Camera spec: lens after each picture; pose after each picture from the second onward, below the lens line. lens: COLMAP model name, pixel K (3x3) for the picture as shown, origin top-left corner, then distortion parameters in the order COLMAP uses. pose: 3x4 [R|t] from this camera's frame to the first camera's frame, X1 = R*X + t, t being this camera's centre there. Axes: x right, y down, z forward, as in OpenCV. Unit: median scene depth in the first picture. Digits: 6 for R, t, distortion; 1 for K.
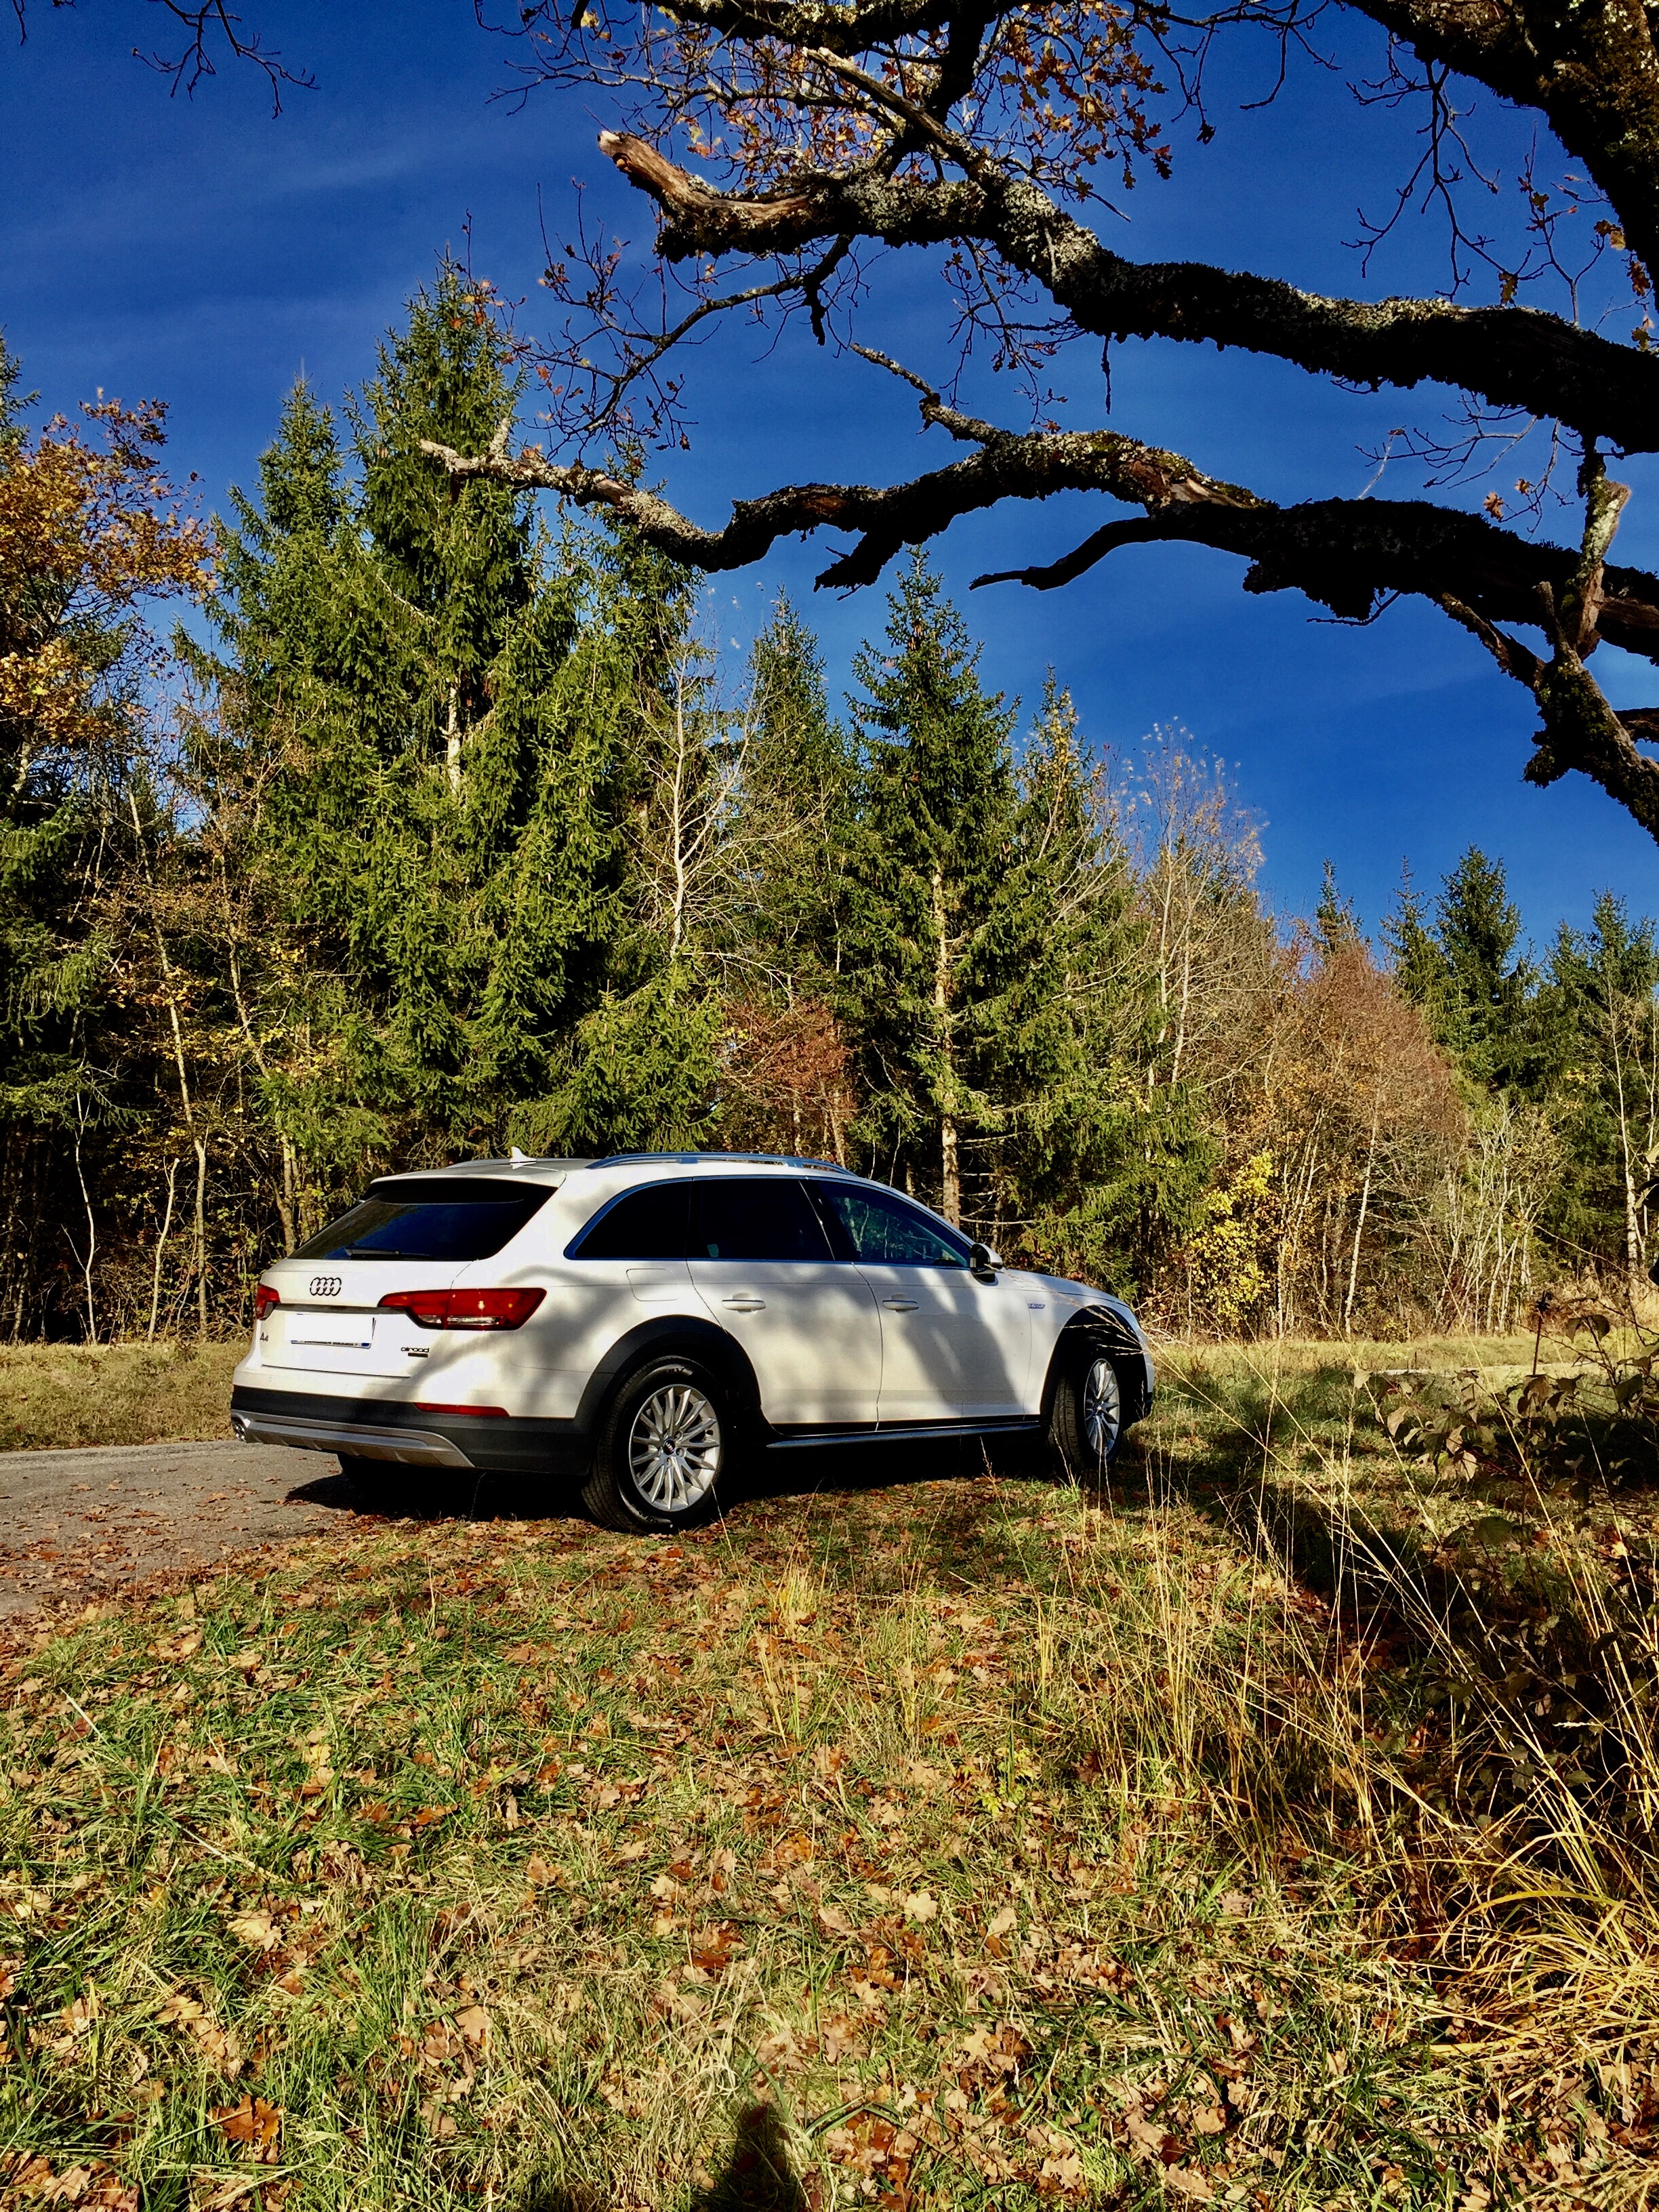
lens RADIAL K [[1883.2, 0, 855.0], [0, 1883.2, 1106.9], [0, 0, 1]] dist [0.043922, -0.002344]
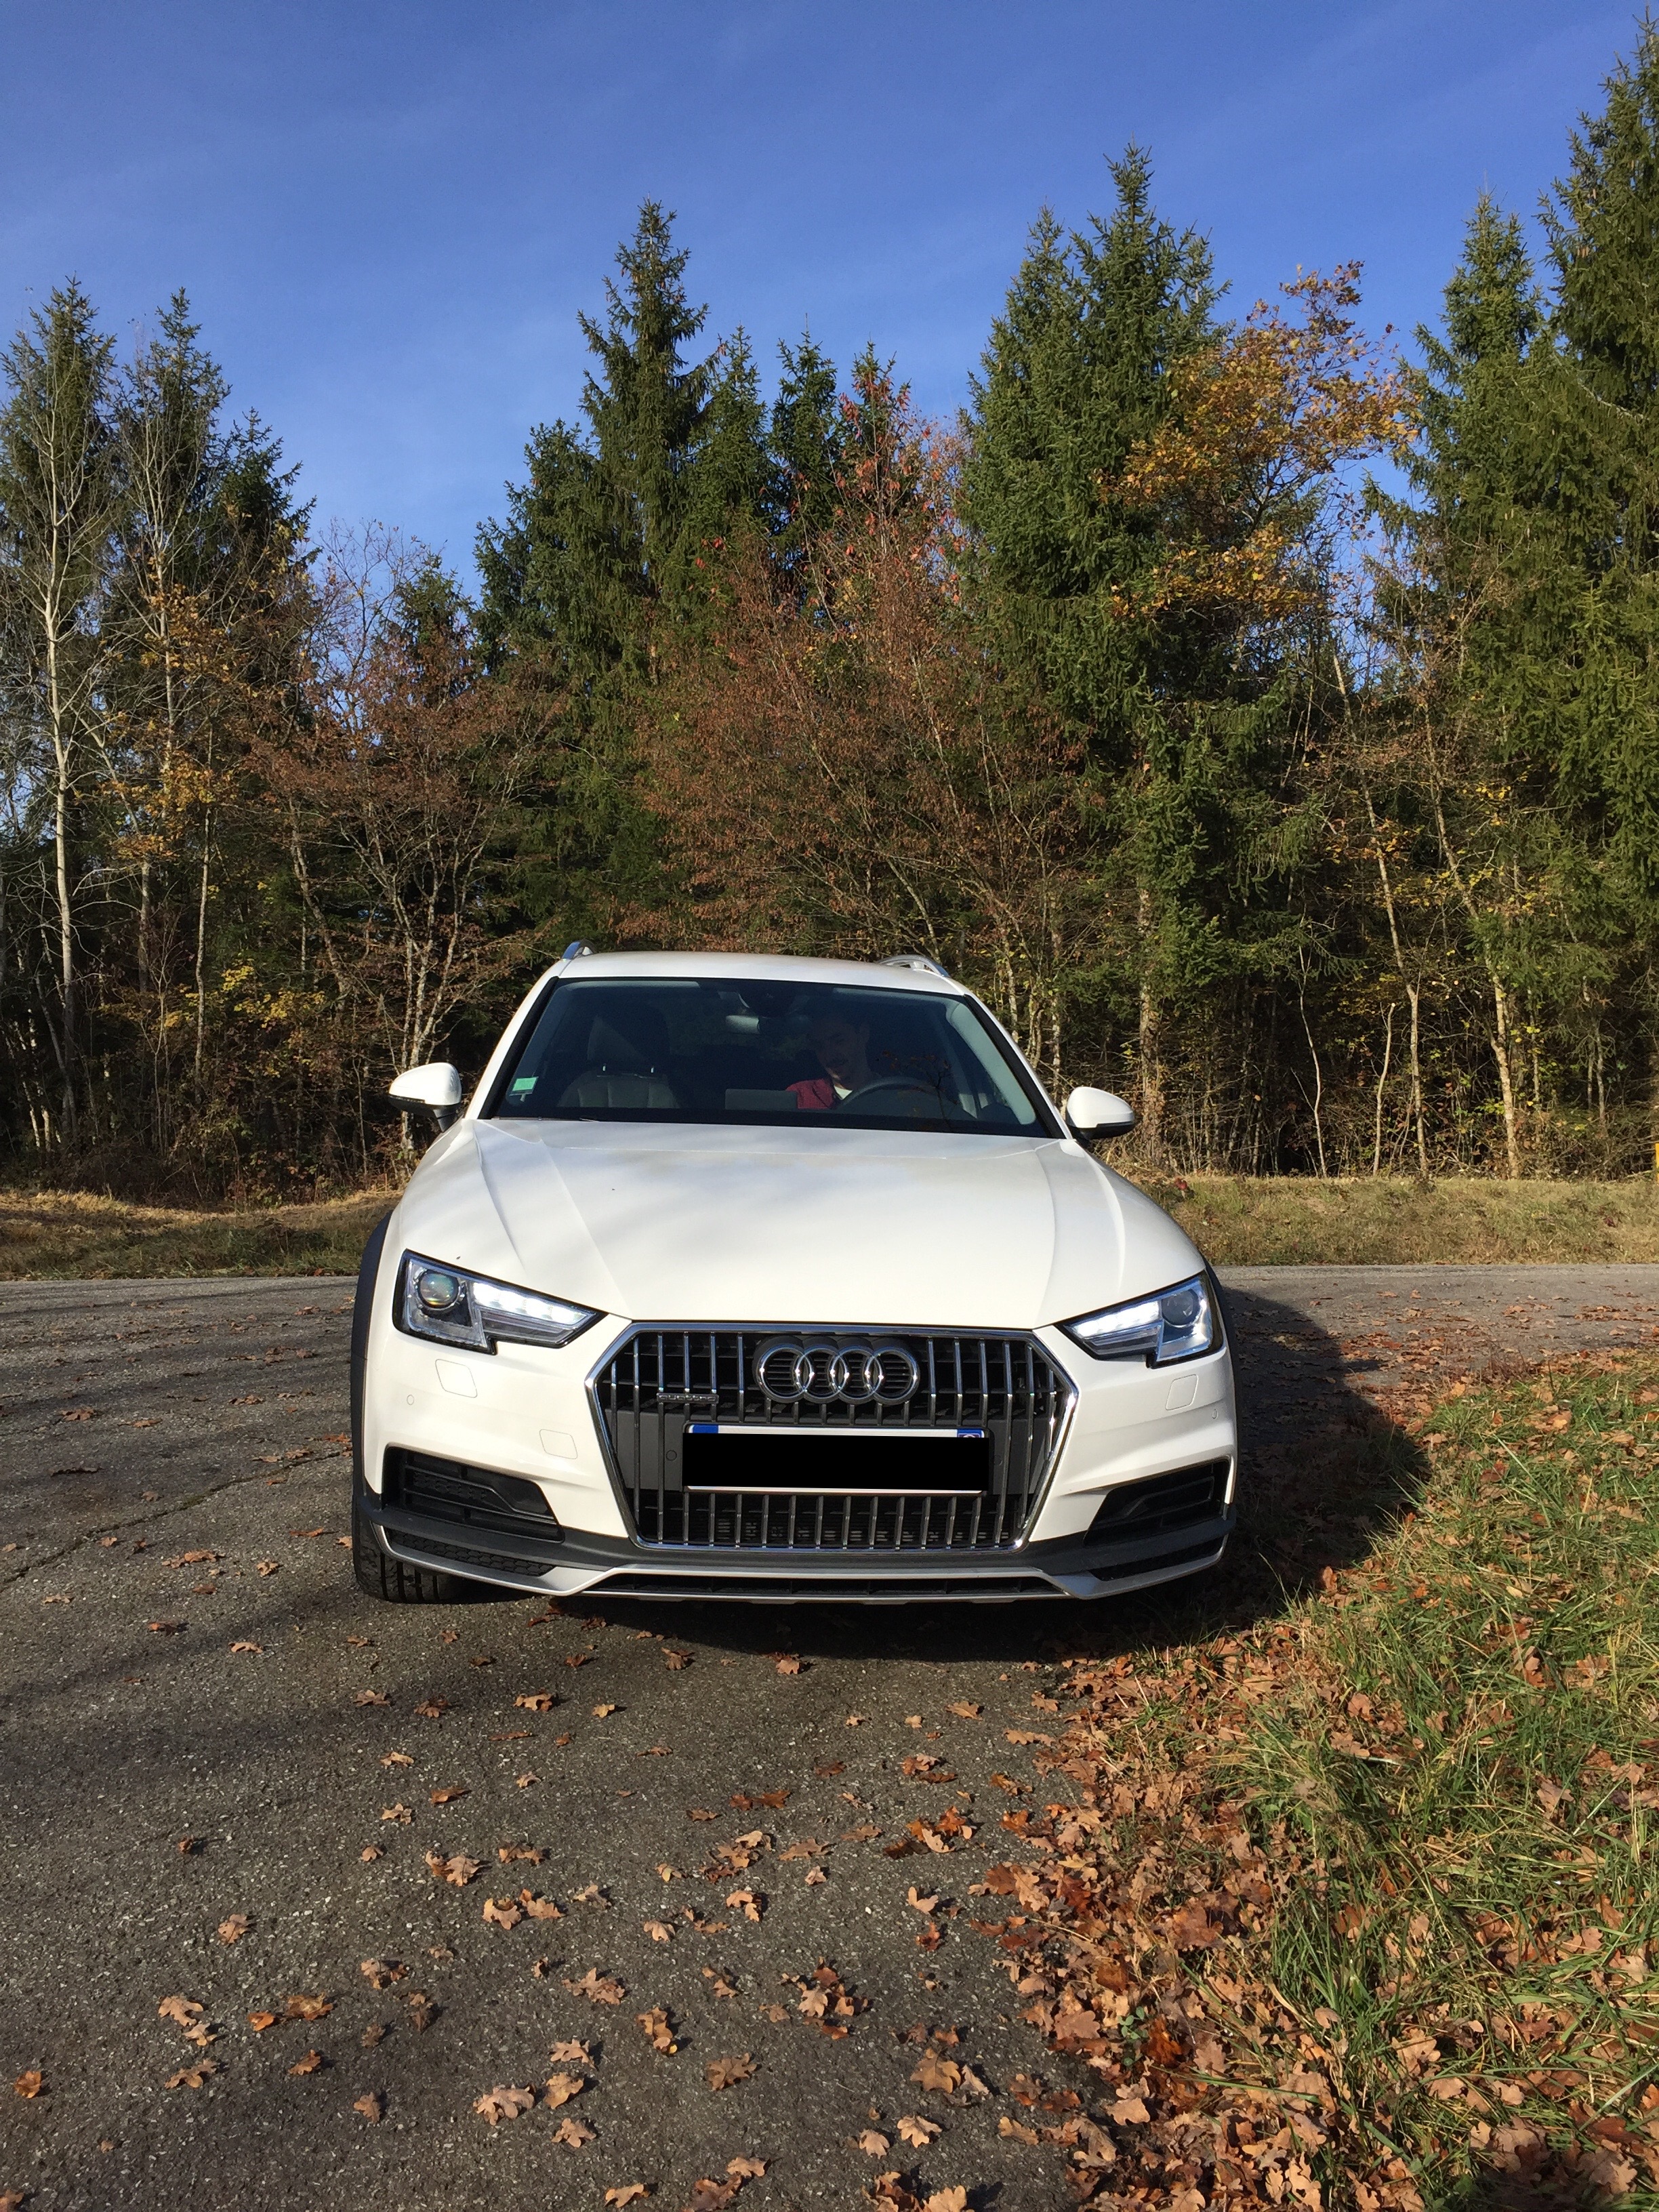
lens RADIAL K [[1885.6, 0, 796.4], [0, 1885.6, 1112.8], [0, 0, 1]] dist [0.081108, -0.116523]
pose [[0.811409, -0.008915, -0.584411, -0.012511], [0.058577, 0.996090, 0.066135, -0.000993], [0.581536, -0.087896, 0.808759, -0.042776]]
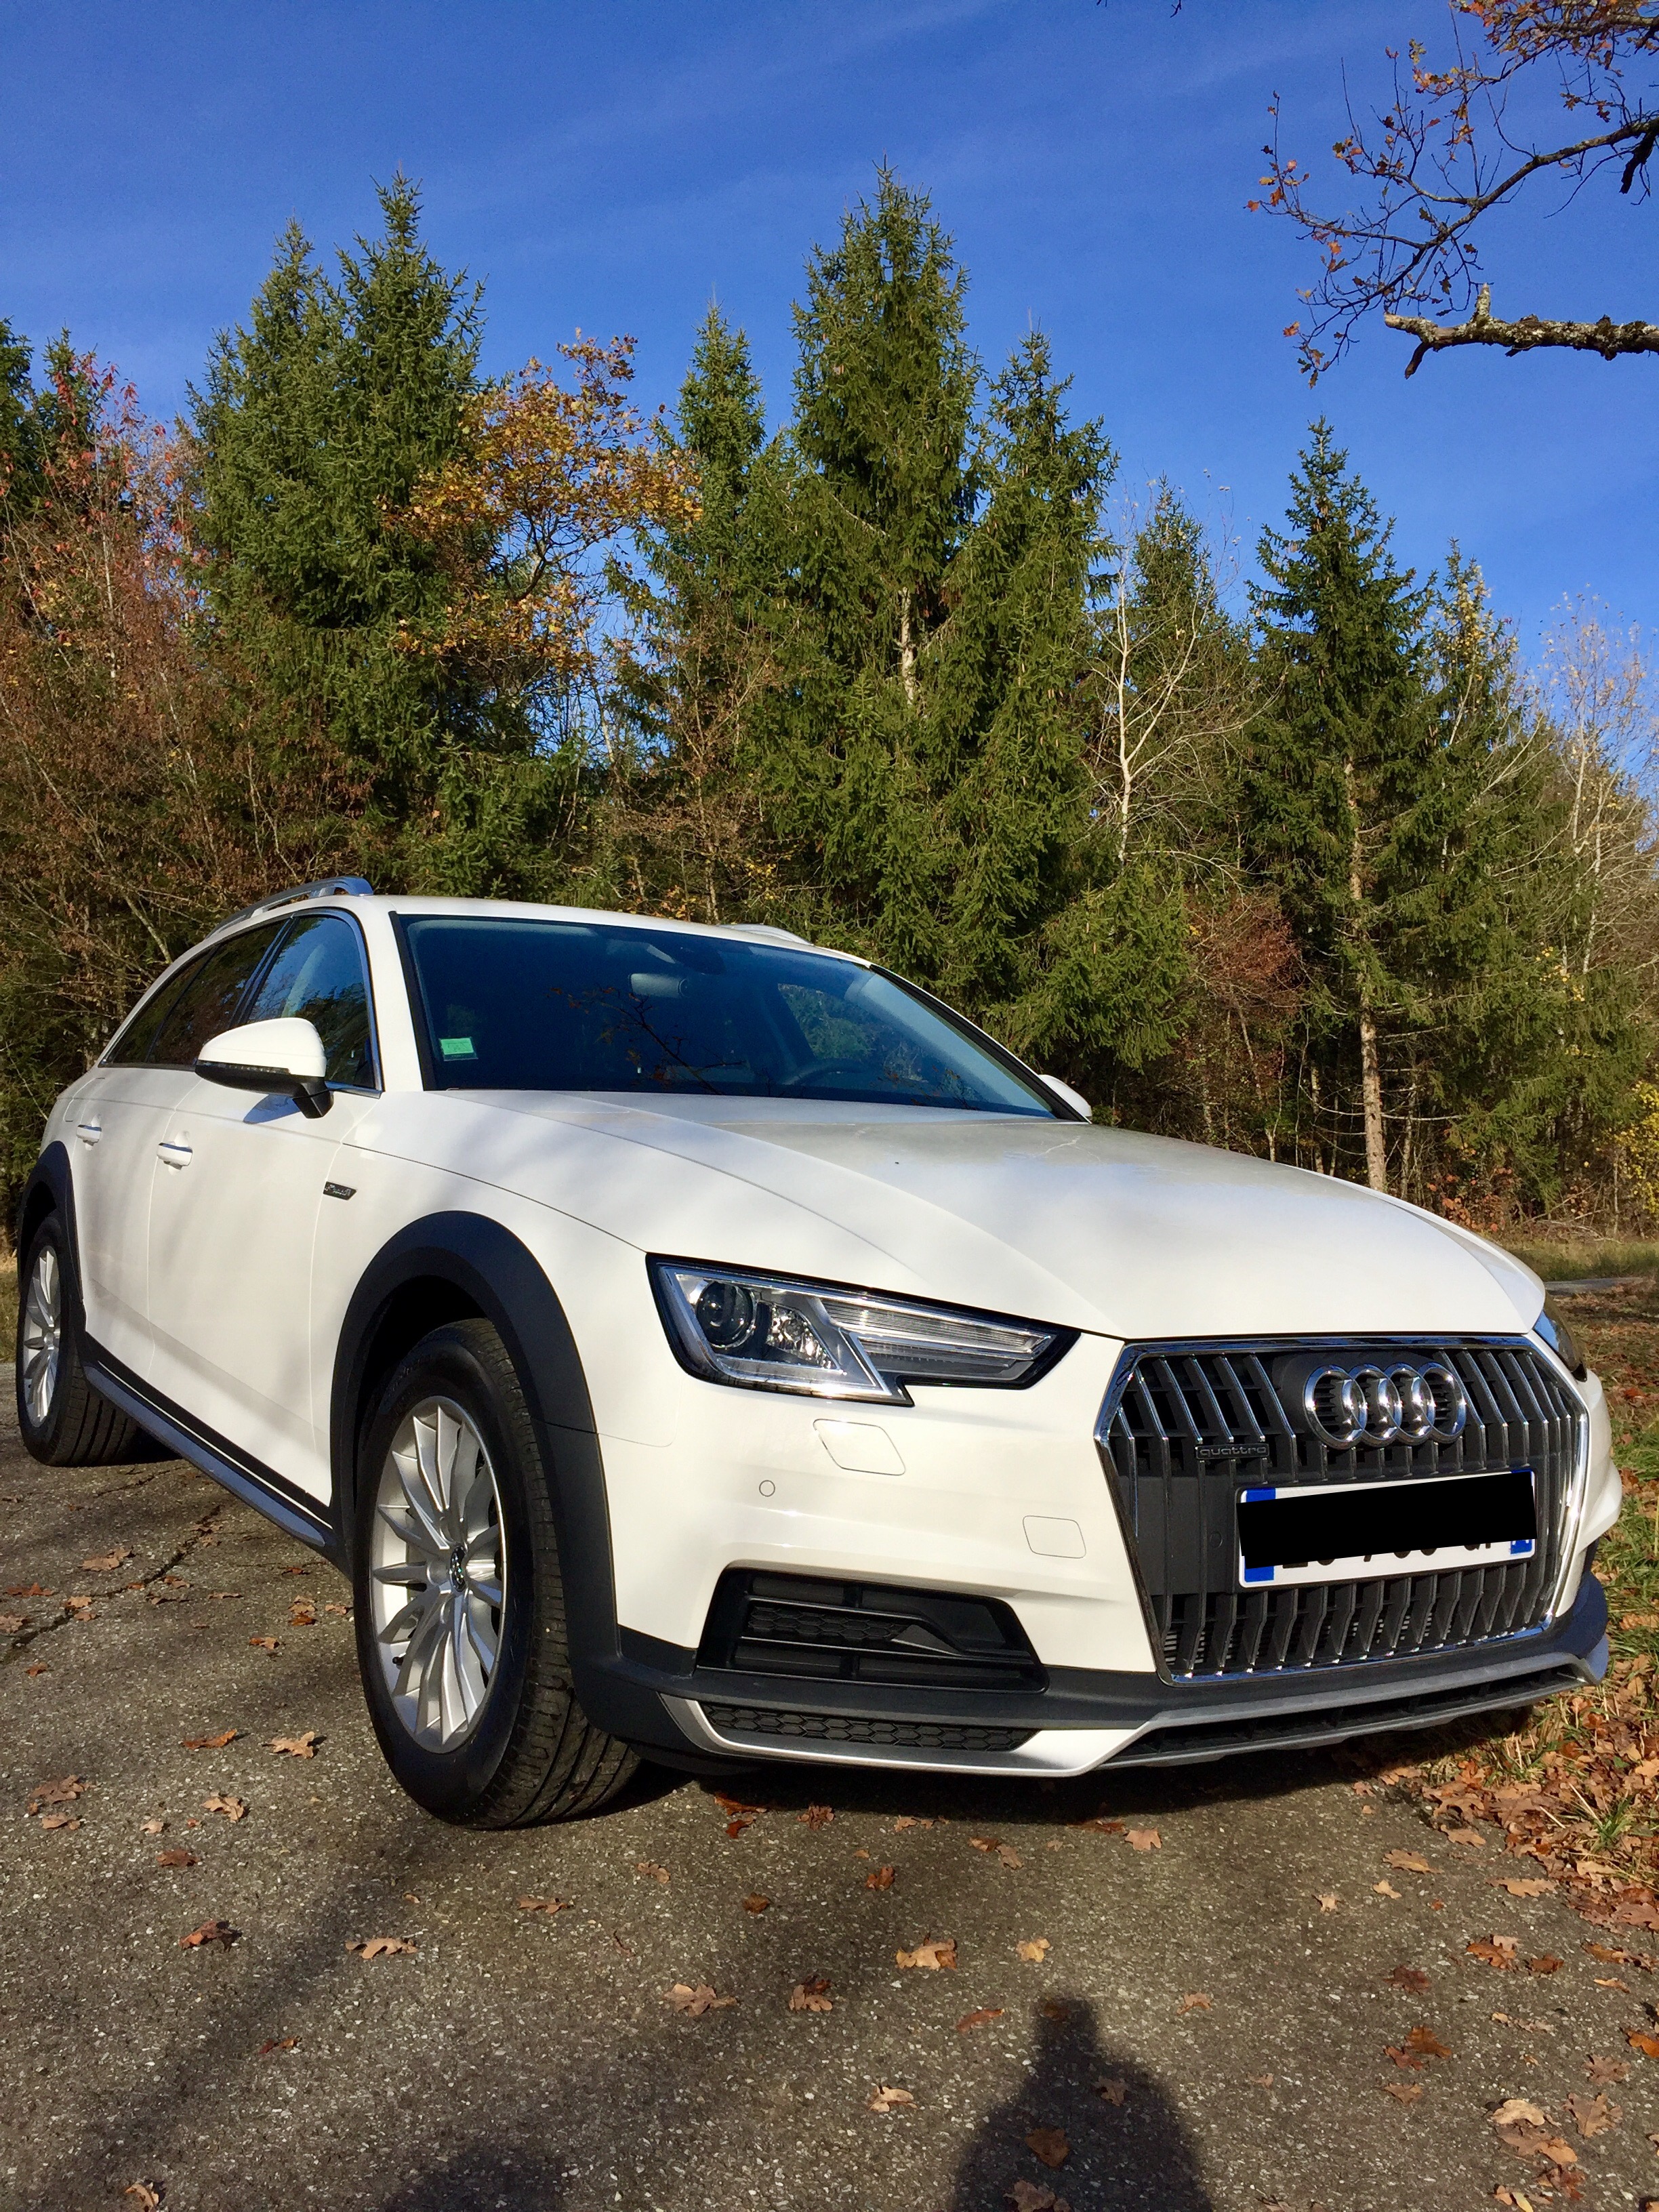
lens RADIAL K [[1885.6, 0, 796.4], [0, 1885.6, 1112.8], [0, 0, 1]] dist [0.081108, -0.116523]
pose [[0.988493, -0.023382, -0.149447, -0.128712], [0.030038, 0.998647, 0.042439, 0.009193], [0.148253, -0.046440, 0.987859, -0.029413]]
